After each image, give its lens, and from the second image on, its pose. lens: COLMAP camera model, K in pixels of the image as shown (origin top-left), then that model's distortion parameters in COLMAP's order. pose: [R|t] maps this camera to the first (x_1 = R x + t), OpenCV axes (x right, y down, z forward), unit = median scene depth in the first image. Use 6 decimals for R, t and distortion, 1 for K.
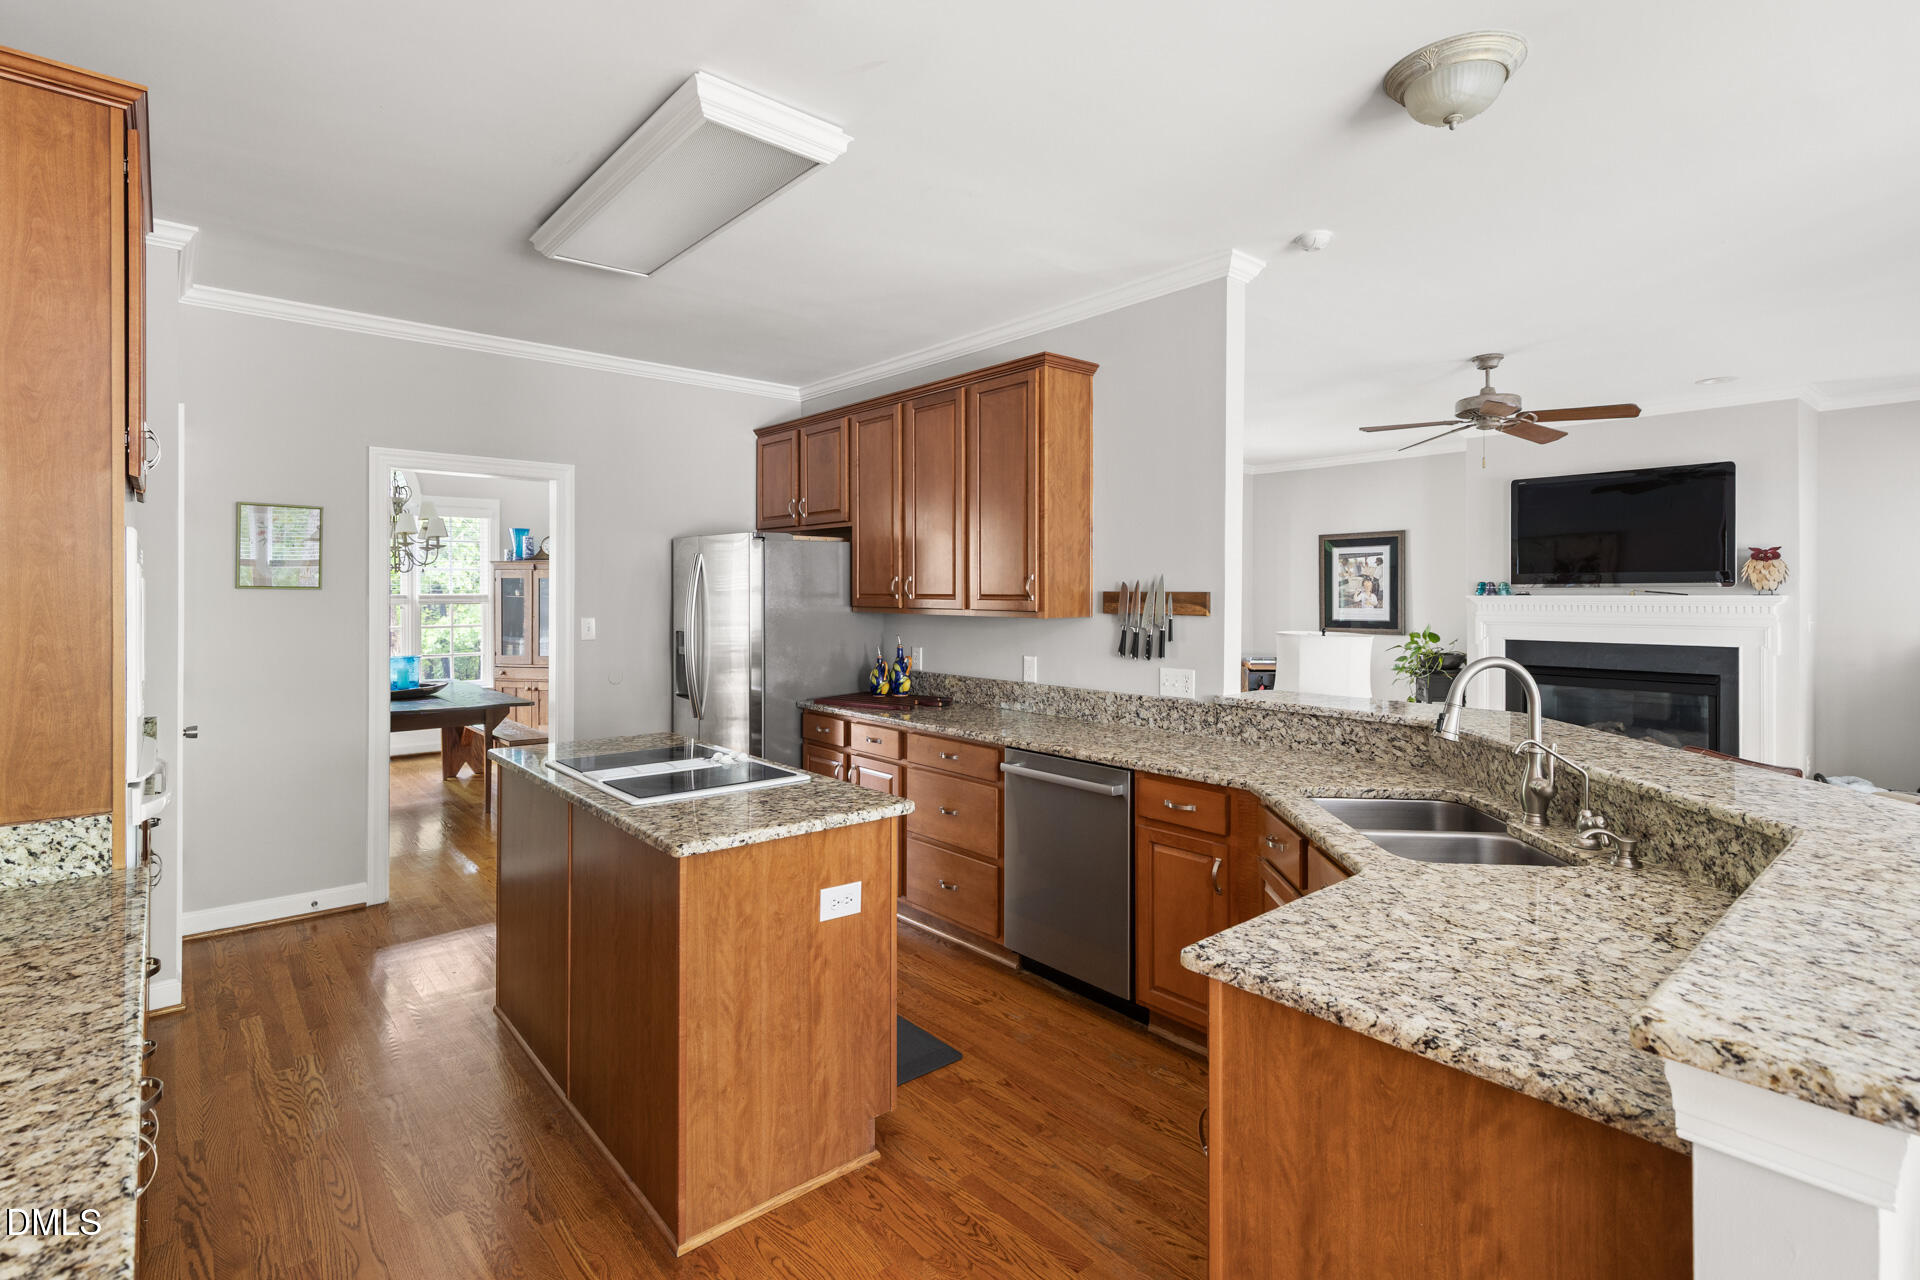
lens RADIAL K [[899.4, 0, 942.9], [0, 899.4, 601.8], [0, 0, 1]] dist [0.007835, -0.001681]
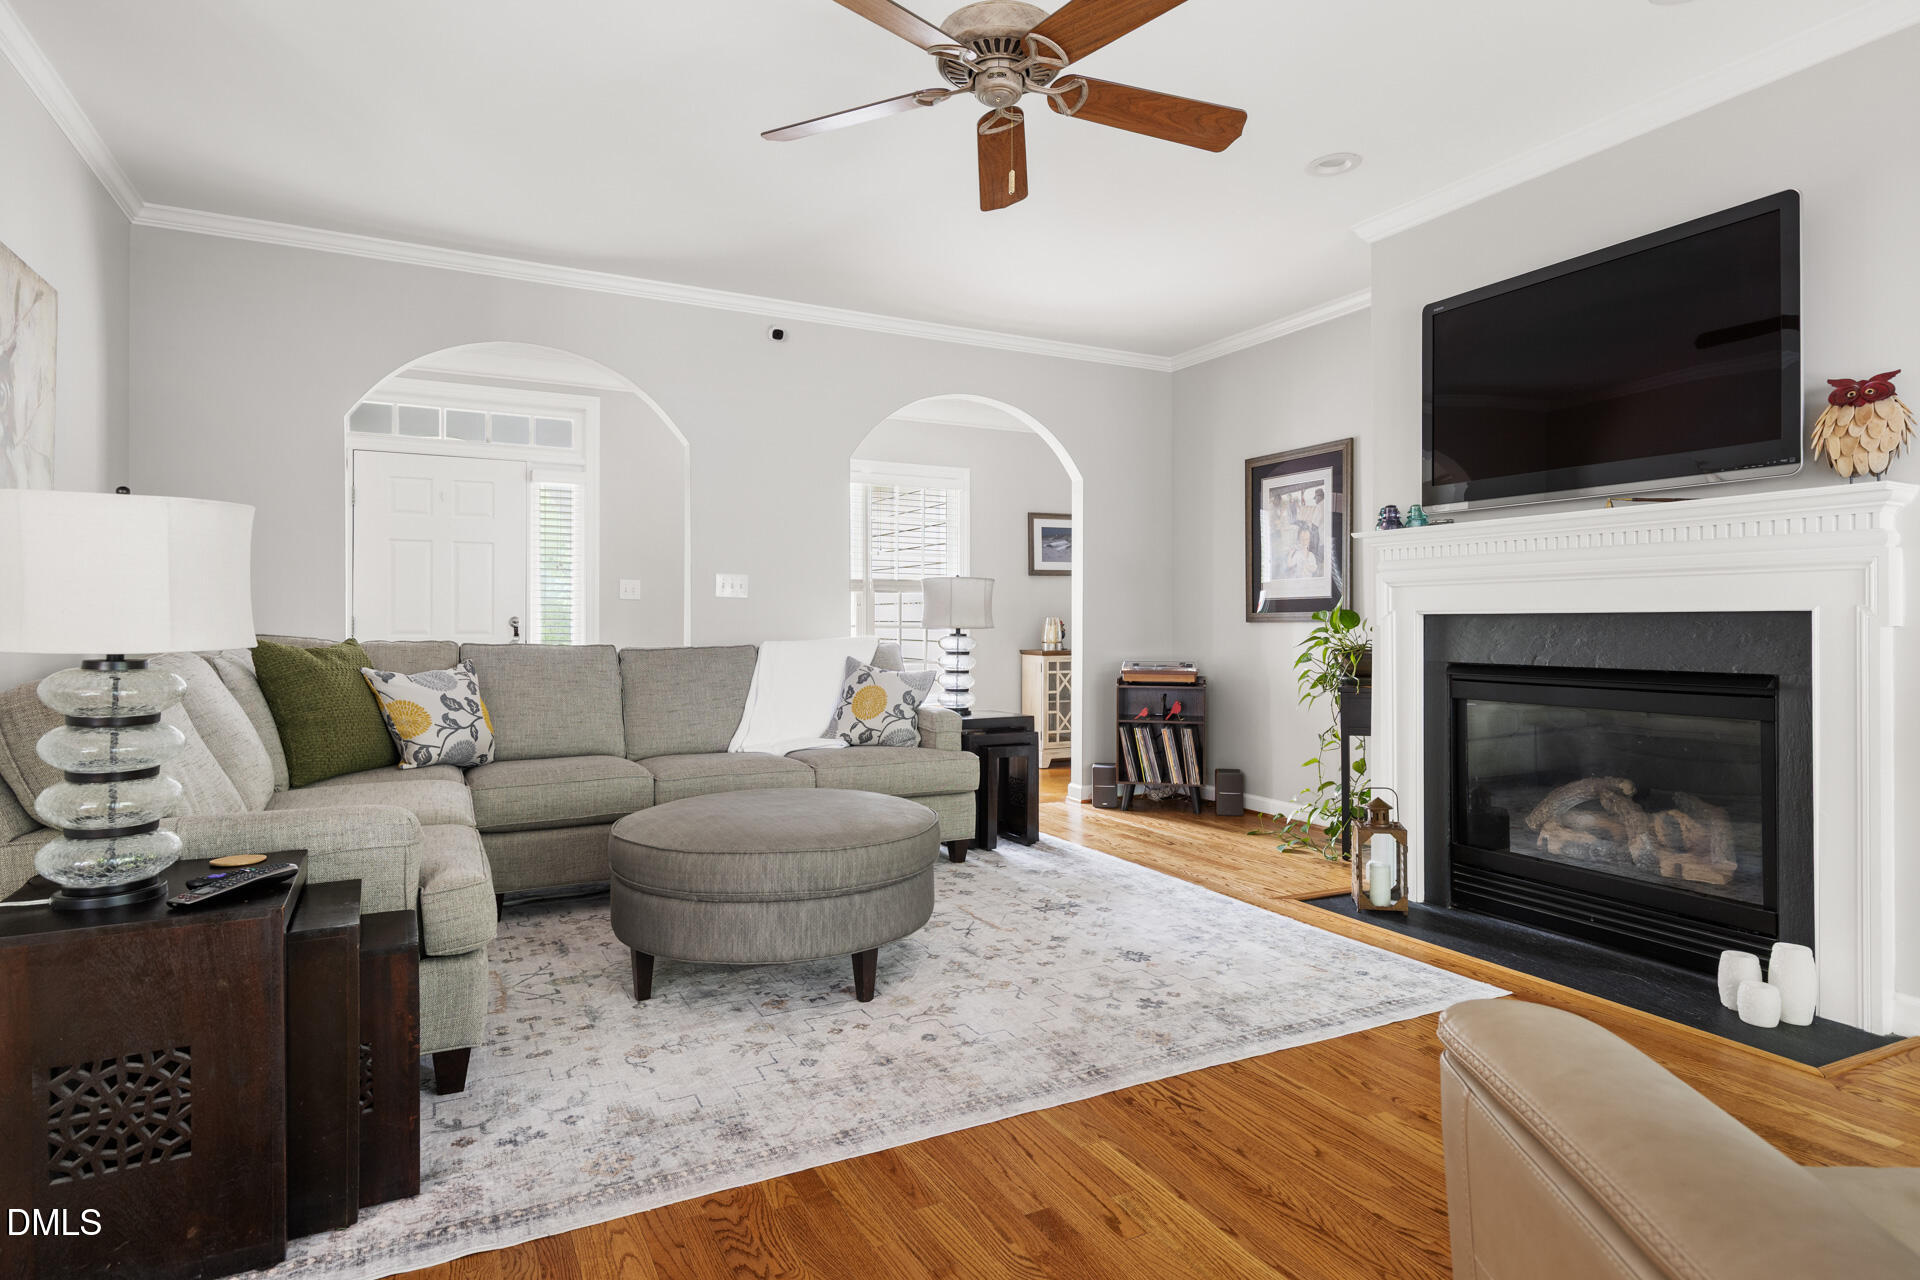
lens RADIAL K [[1085.4, 0, 921.6], [0, 1085.4, 617.4], [0, 0, 1]] dist [0.008061, -0.000572]
pose [[0.979251, -0.000105, -0.202650, 0.962135], [-0.001189, 0.999980, -0.006263, 0.098060], [0.202647, 0.006374, 0.979231, 0.670629]]
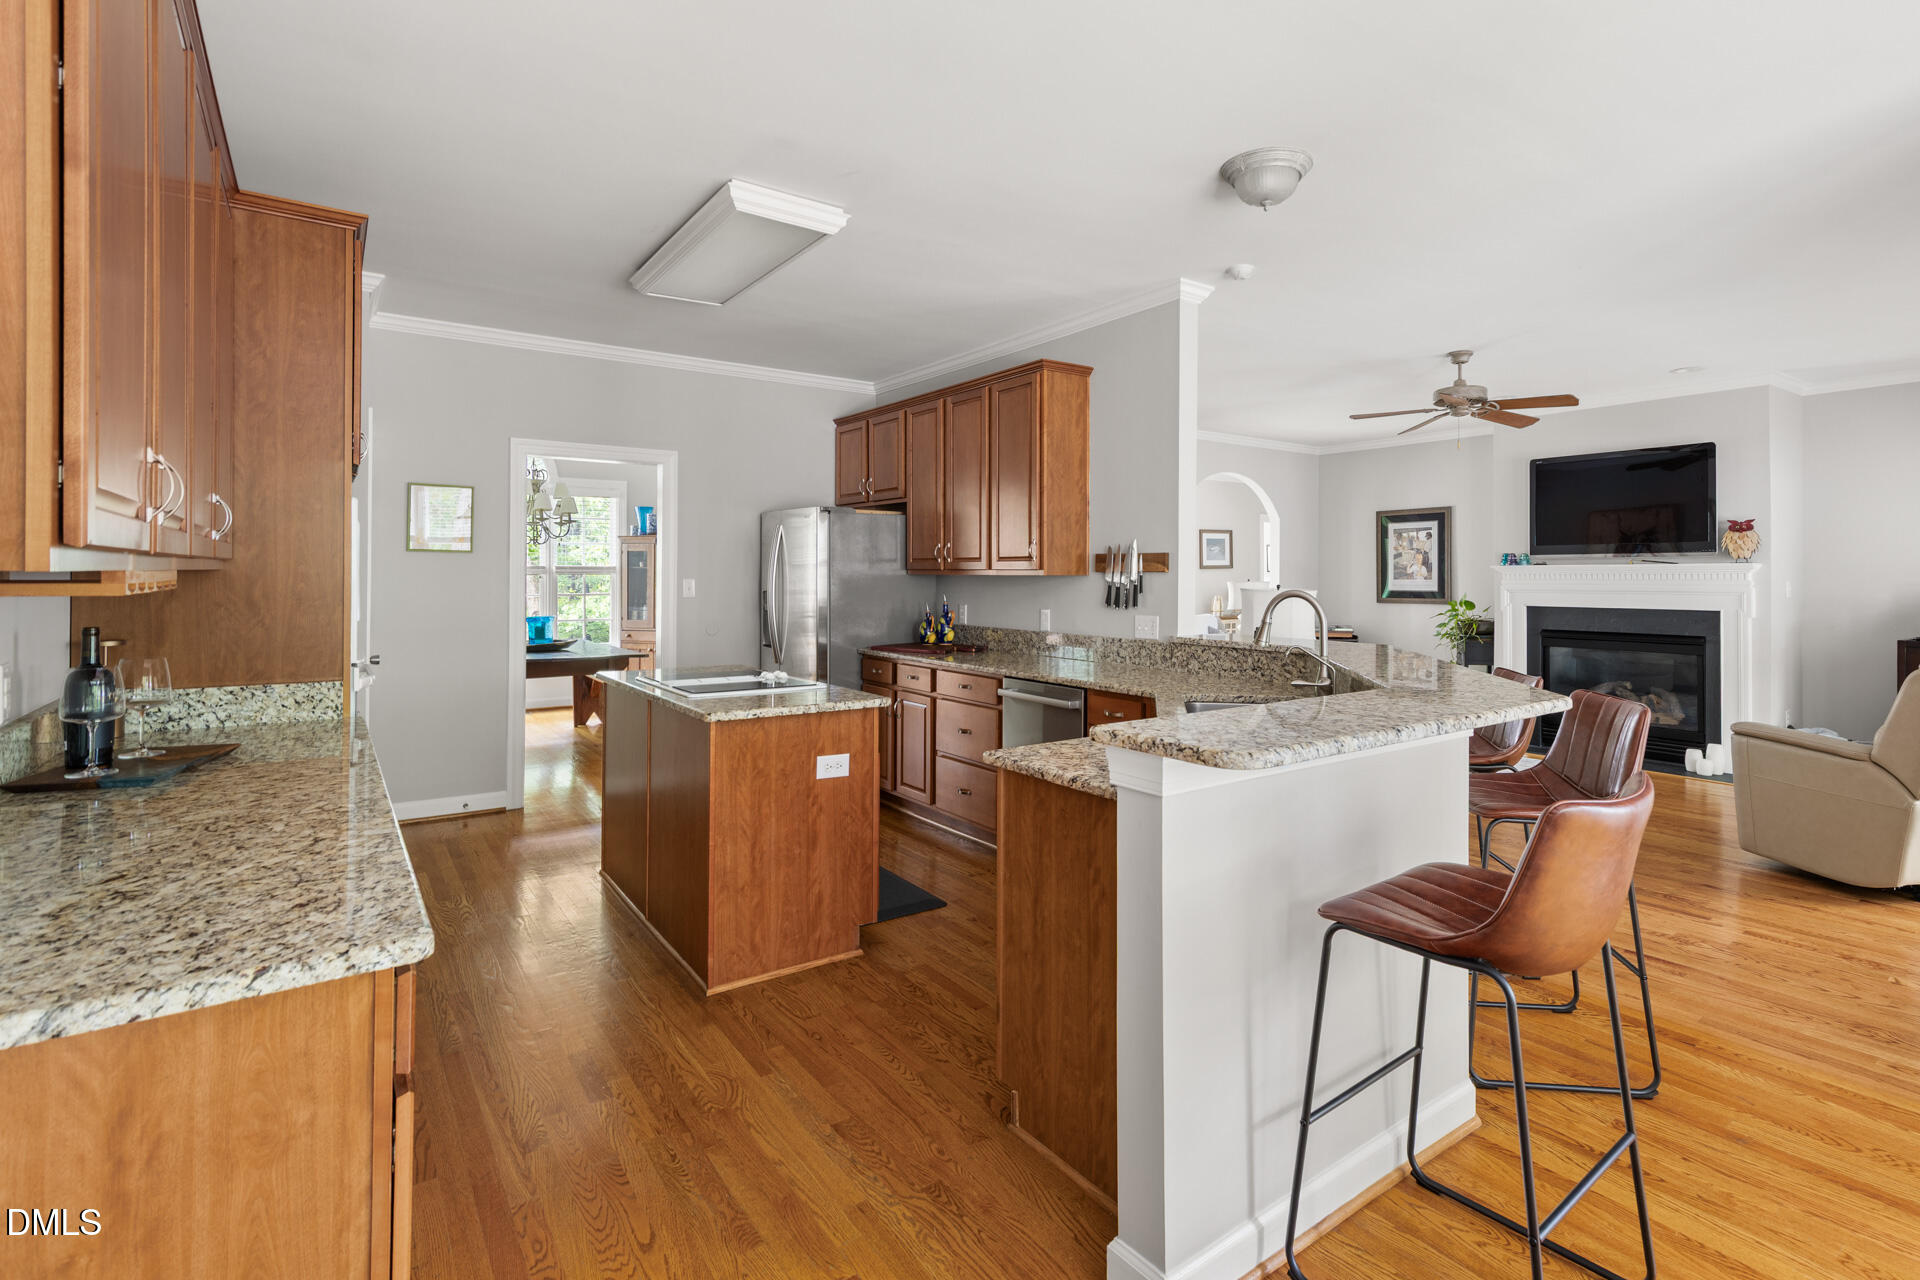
lens RADIAL K [[899.4, 0, 1030.5], [0, 899.4, 574.8], [0, 0, 1]] dist [0.007835, -0.001681]
pose [[0.998860, 0.001700, -0.047711, 0.160246], [-0.002081, 0.999966, -0.007943, 0.028793], [0.047696, 0.008033, 0.998830, -0.236268]]
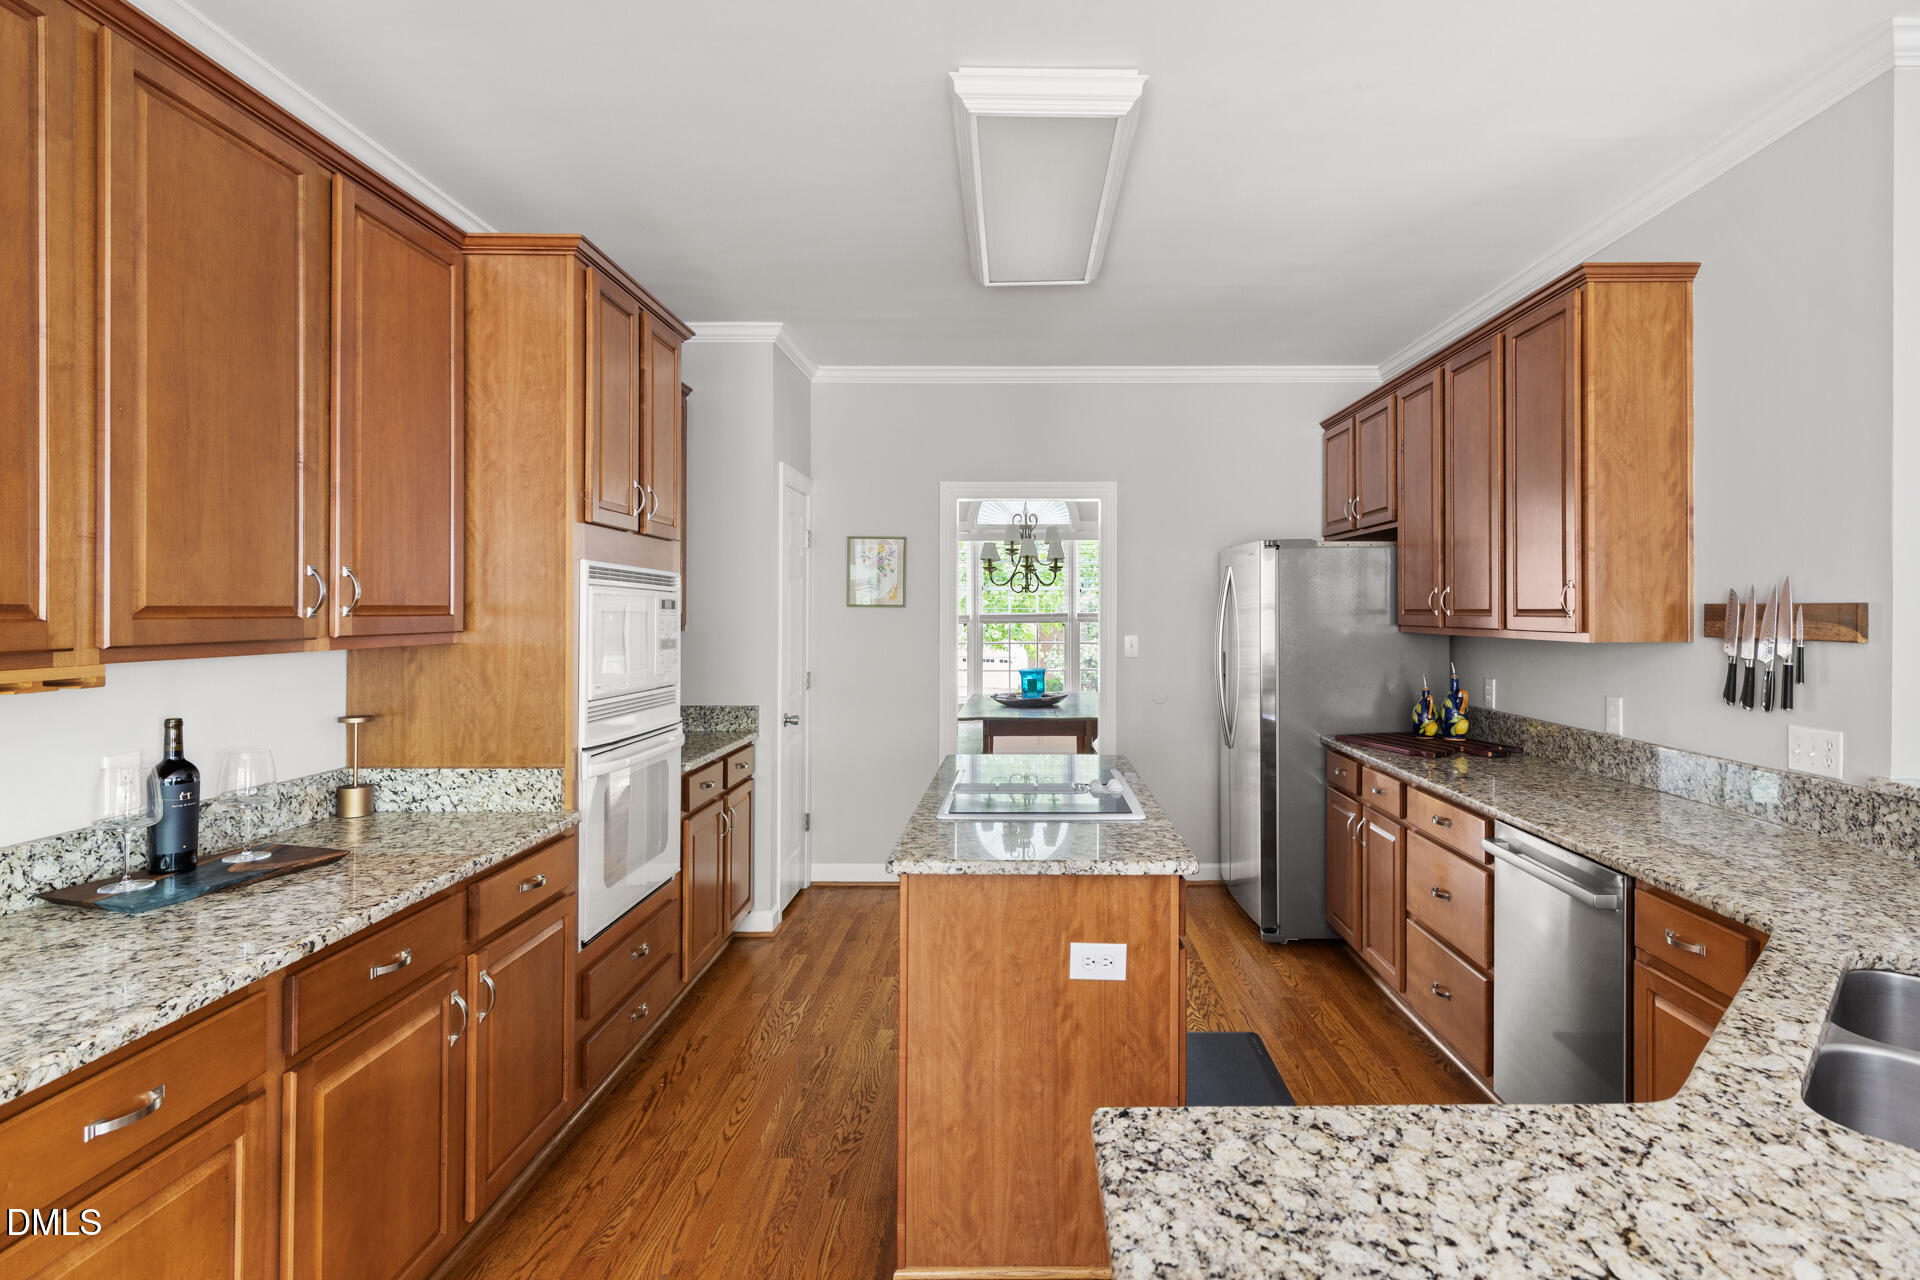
lens RADIAL K [[970.5, 0, 1022.0], [0, 970.5, 613.8], [0, 0, 1]] dist [0.000881, -0.000147]
pose [[0.773769, -0.000727, -0.633468, 0.261536], [-0.004082, 0.999973, -0.006134, 0.002556], [0.633455, 0.007332, 0.773745, 0.141438]]
